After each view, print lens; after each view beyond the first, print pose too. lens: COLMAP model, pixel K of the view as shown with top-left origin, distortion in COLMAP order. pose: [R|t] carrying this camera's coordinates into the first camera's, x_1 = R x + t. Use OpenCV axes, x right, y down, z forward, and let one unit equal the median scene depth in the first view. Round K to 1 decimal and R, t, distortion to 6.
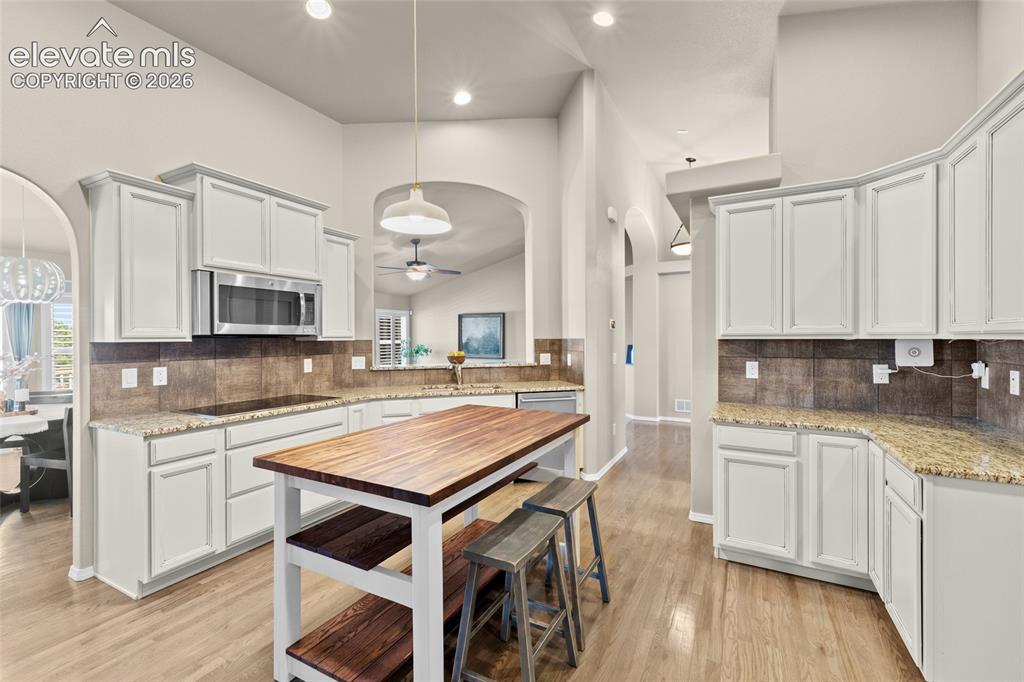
lens RADIAL K [[435.1, 0, 515.2], [0, 435.1, 340.1], [0, 0, 1]] dist [0.002607, 0.000150]
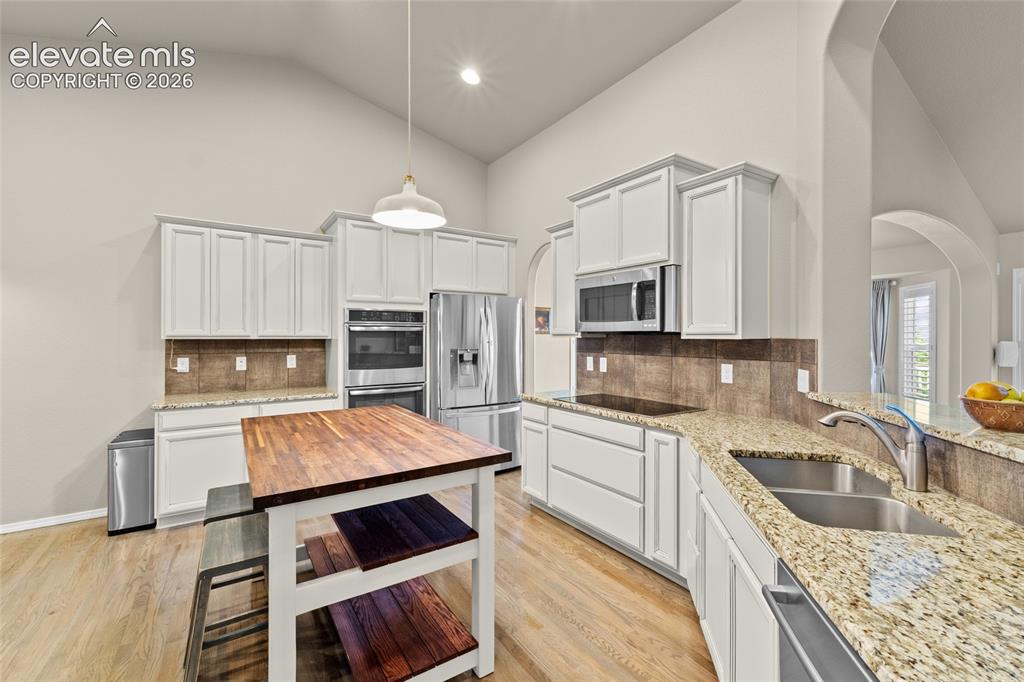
lens RADIAL K [[435.1, 0, 516.8], [0, 435.1, 337.0], [0, 0, 1]] dist [0.002607, 0.000150]
pose [[-0.476596, 0.009373, -0.879072, 0.361979], [-0.000709, 0.999939, 0.011046, -0.010542], [0.879122, 0.005888, -0.476560, 1.185822]]
